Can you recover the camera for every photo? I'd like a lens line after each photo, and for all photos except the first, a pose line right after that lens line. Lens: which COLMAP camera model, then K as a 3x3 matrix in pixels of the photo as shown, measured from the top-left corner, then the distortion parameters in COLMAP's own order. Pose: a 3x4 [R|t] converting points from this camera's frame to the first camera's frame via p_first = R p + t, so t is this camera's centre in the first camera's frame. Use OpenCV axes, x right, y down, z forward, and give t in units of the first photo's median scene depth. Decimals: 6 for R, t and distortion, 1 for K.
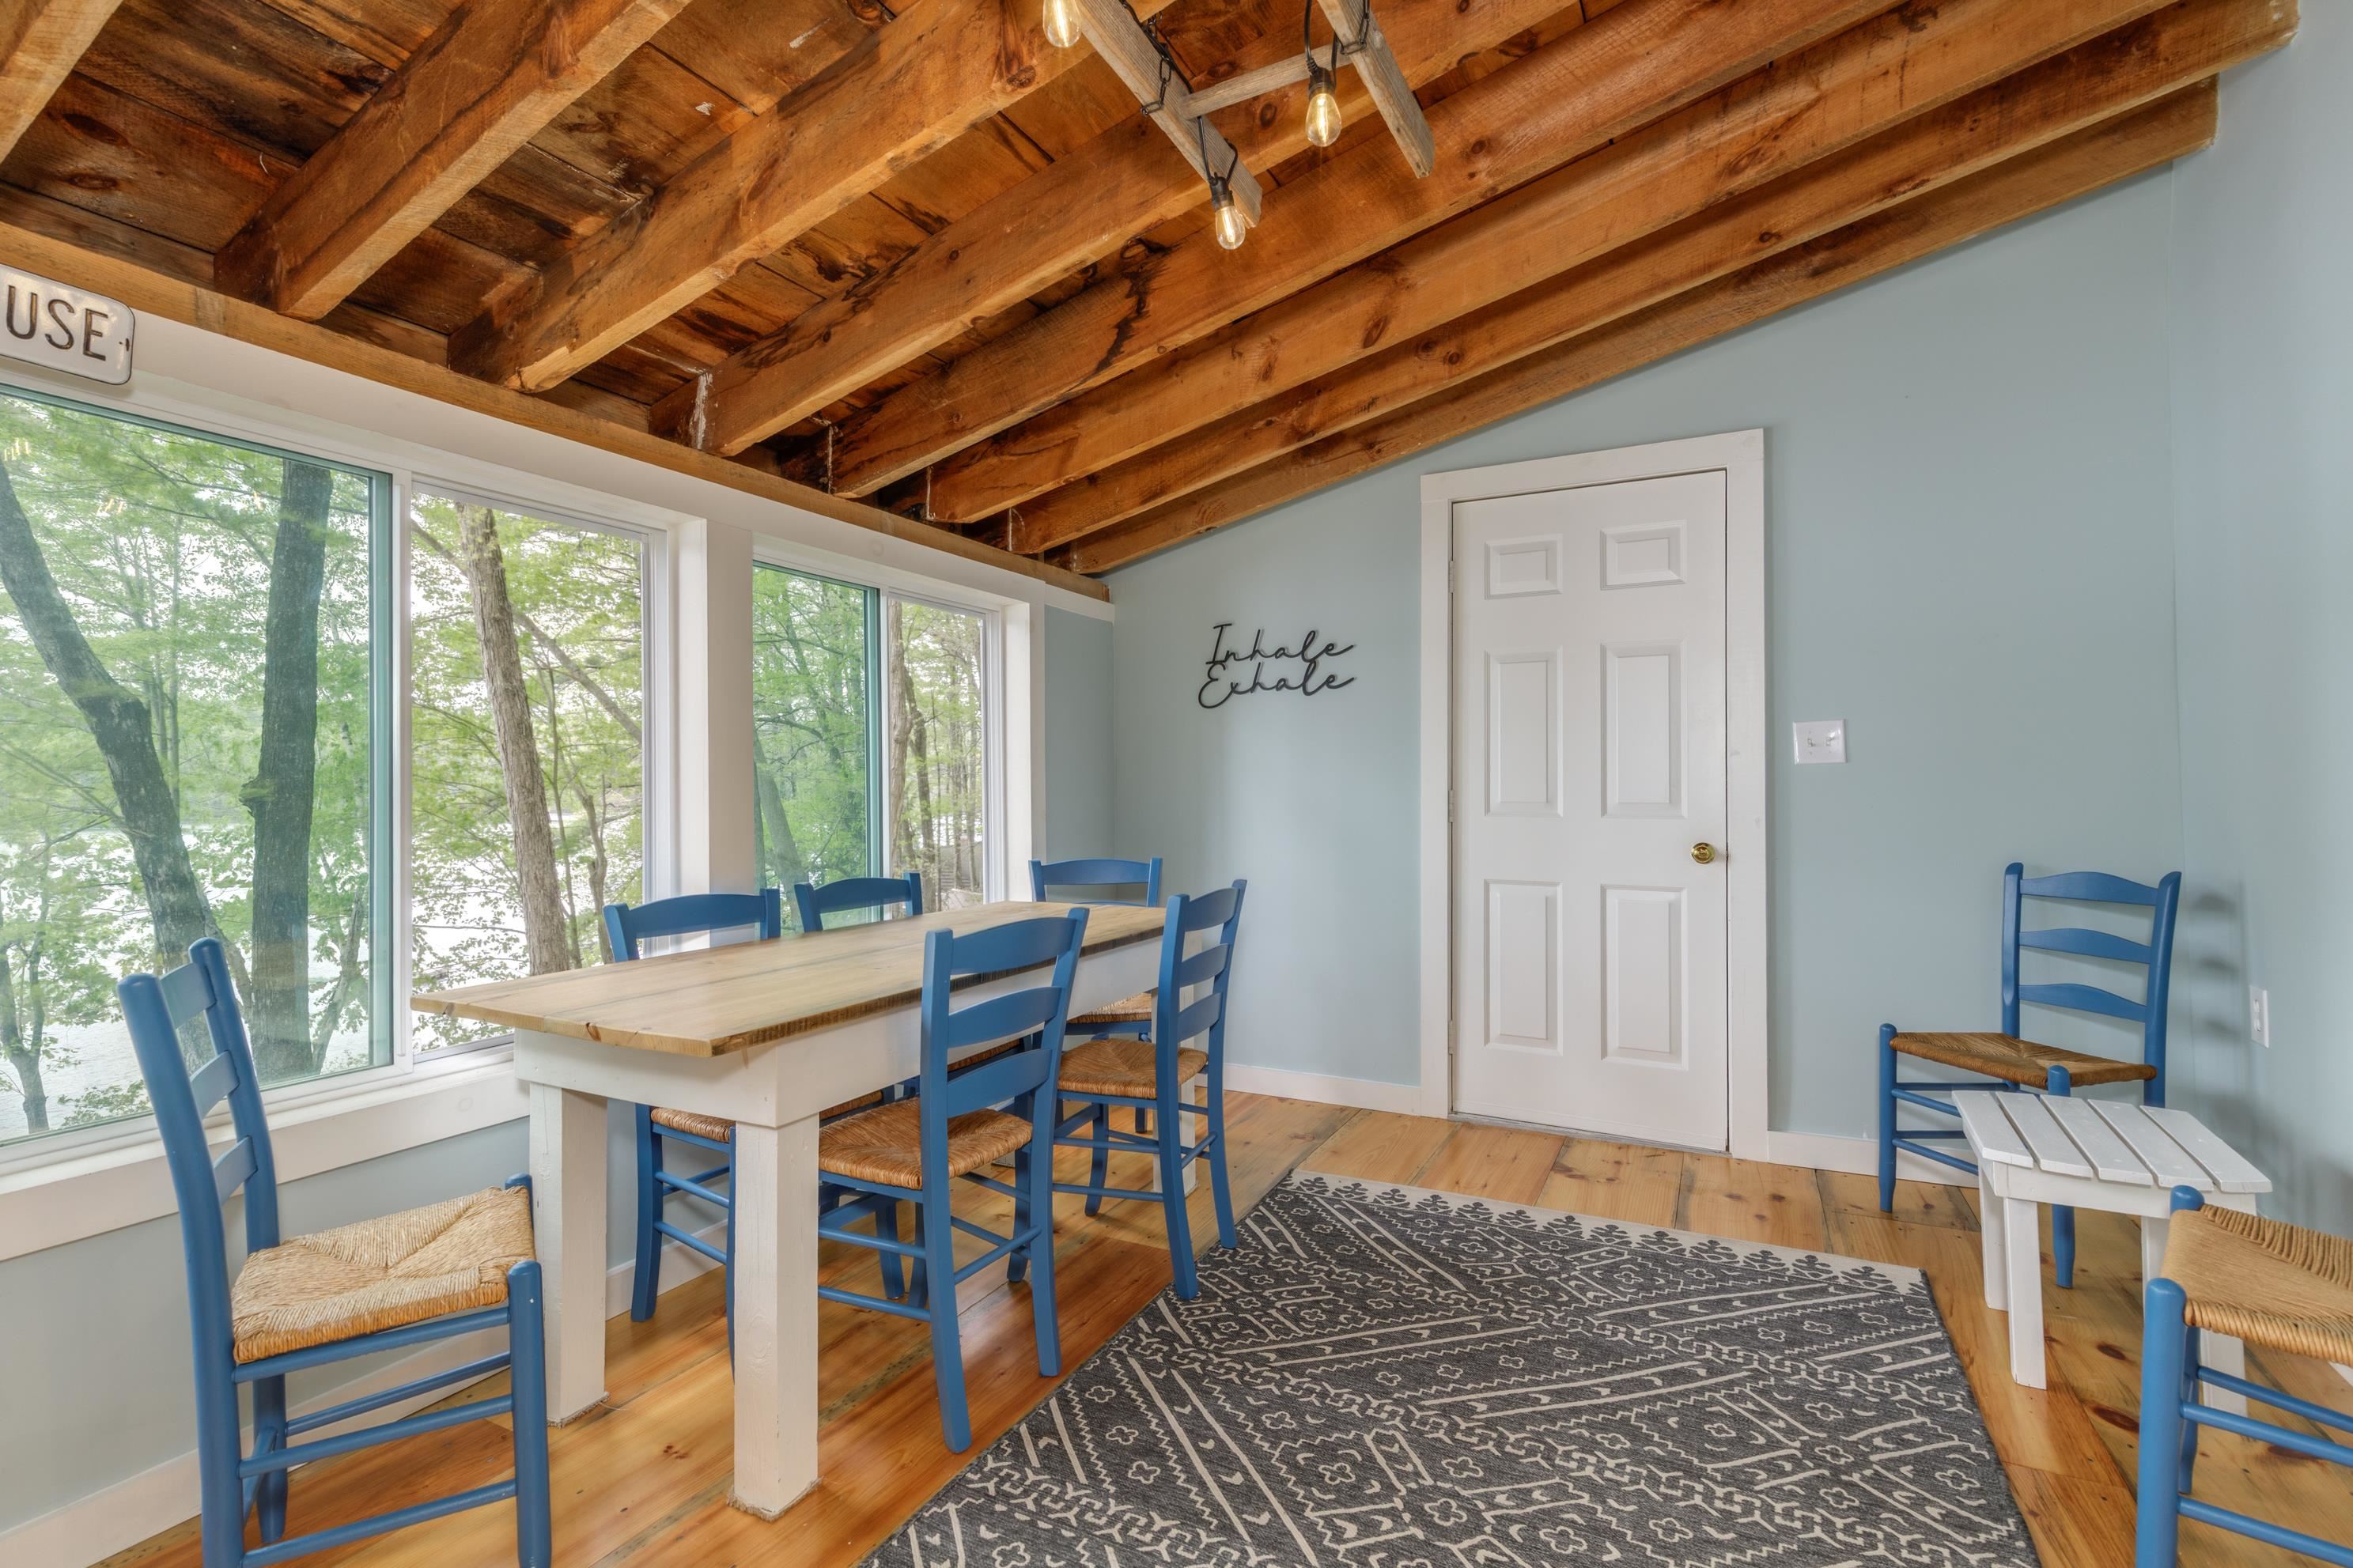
lens RADIAL K [[1078.9, 0, 1176.3], [0, 1078.9, 747.2], [0, 0, 1]] dist [0.006209, -0.000107]
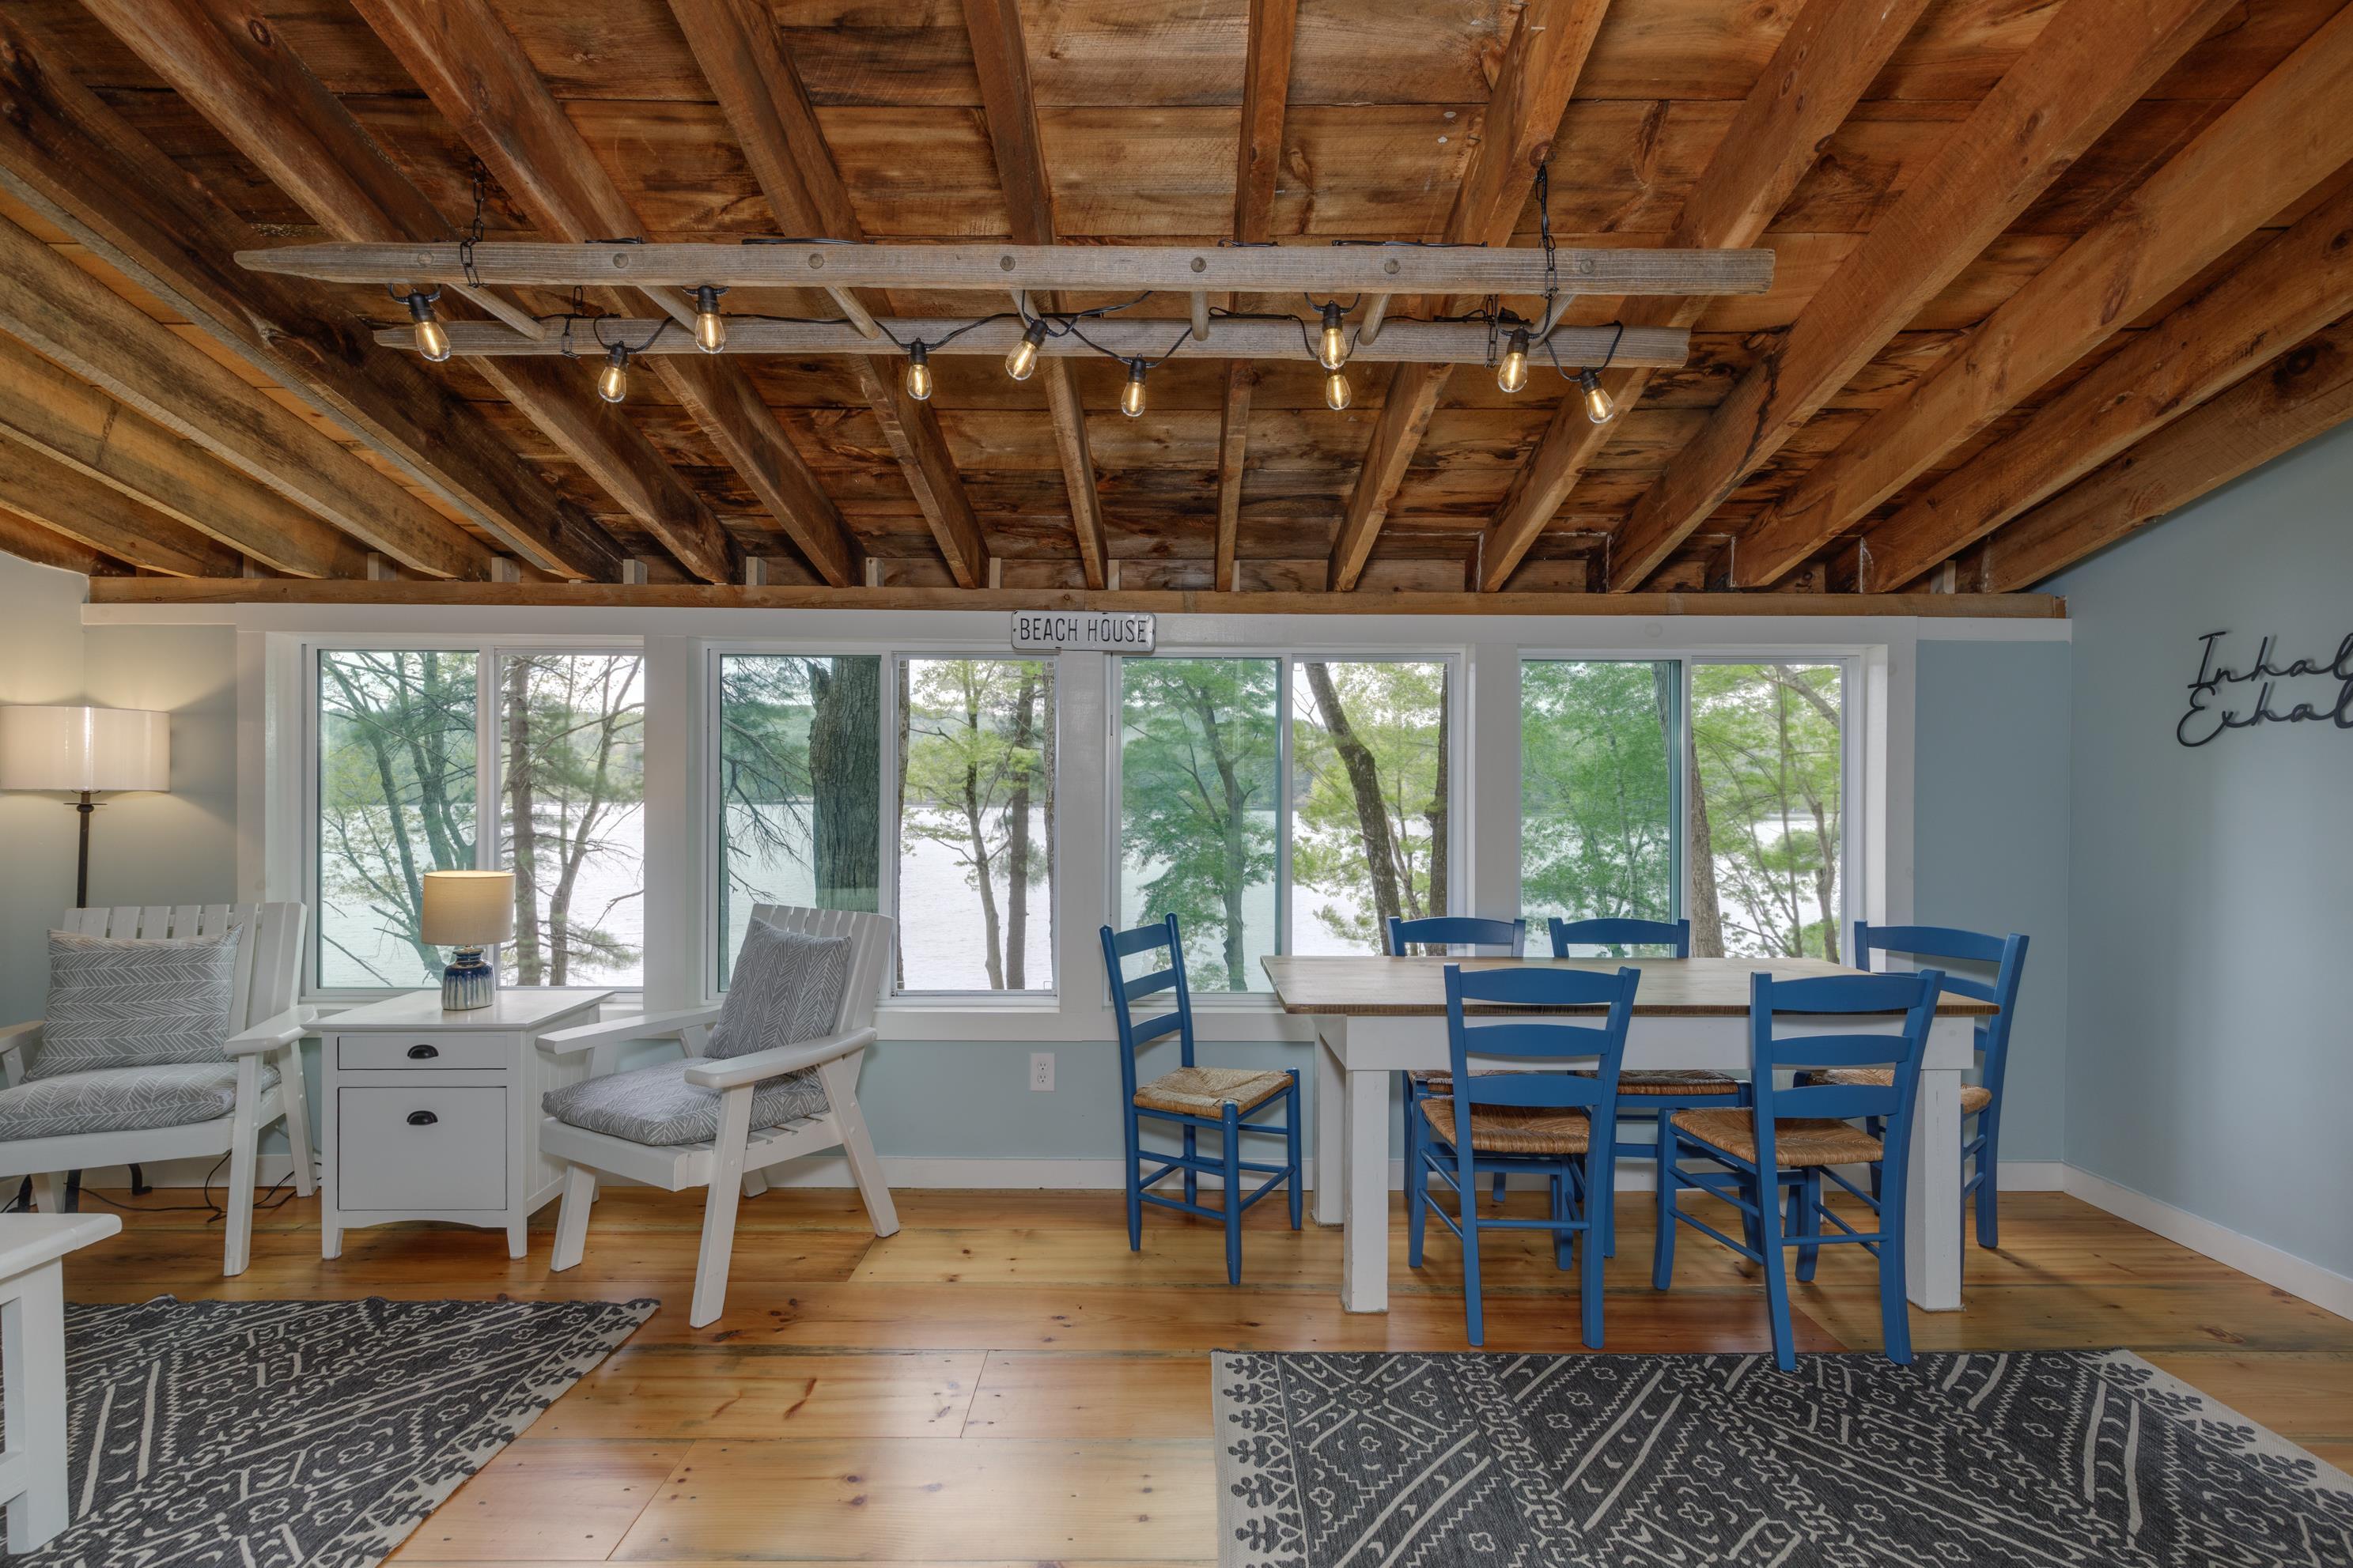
lens RADIAL K [[1091.5, 0, 1181.0], [0, 1091.5, 751.8], [0, 0, 1]] dist [0.007257, -0.000557]
pose [[0.469696, -0.018294, -0.882638, 0.540452], [0.027770, 0.999597, -0.005940, -0.068014], [0.882391, -0.021721, 0.470015, 0.017018]]
